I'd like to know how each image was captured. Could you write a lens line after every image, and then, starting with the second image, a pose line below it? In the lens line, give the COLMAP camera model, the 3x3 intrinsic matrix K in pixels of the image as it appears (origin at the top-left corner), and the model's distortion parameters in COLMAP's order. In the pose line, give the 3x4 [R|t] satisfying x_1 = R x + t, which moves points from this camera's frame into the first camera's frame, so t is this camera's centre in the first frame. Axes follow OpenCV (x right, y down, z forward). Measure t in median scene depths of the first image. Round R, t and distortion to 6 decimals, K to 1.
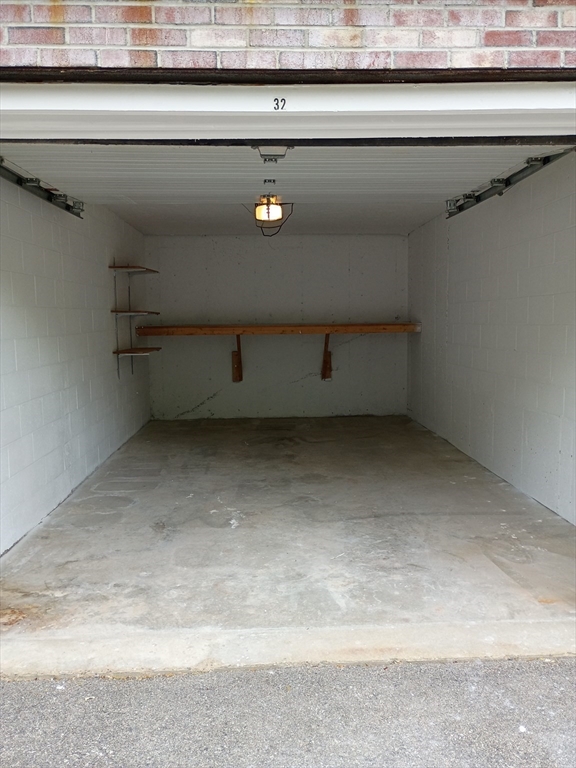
lens RADIAL K [[671.0, 0, 289.0], [0, 671.0, 384.1], [0, 0, 1]] dist [0.044881, -0.024100]
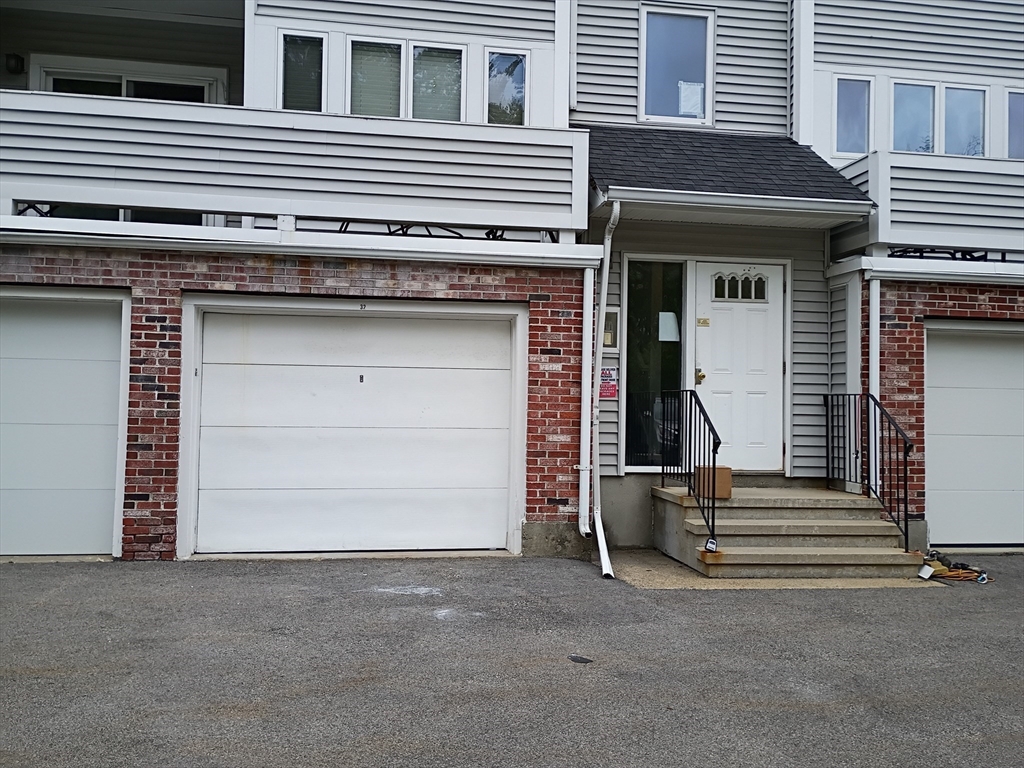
lens RADIAL K [[894.7, 0, 512.0], [0, 894.7, 382.5], [0, 0, 1]] dist [0.044881, -0.024100]
pose [[0.993374, 0.032315, 0.110287, 0.171225], [-0.018339, 0.991929, -0.125458, 0.228998], [-0.113451, 0.122604, 0.985950, -2.153803]]
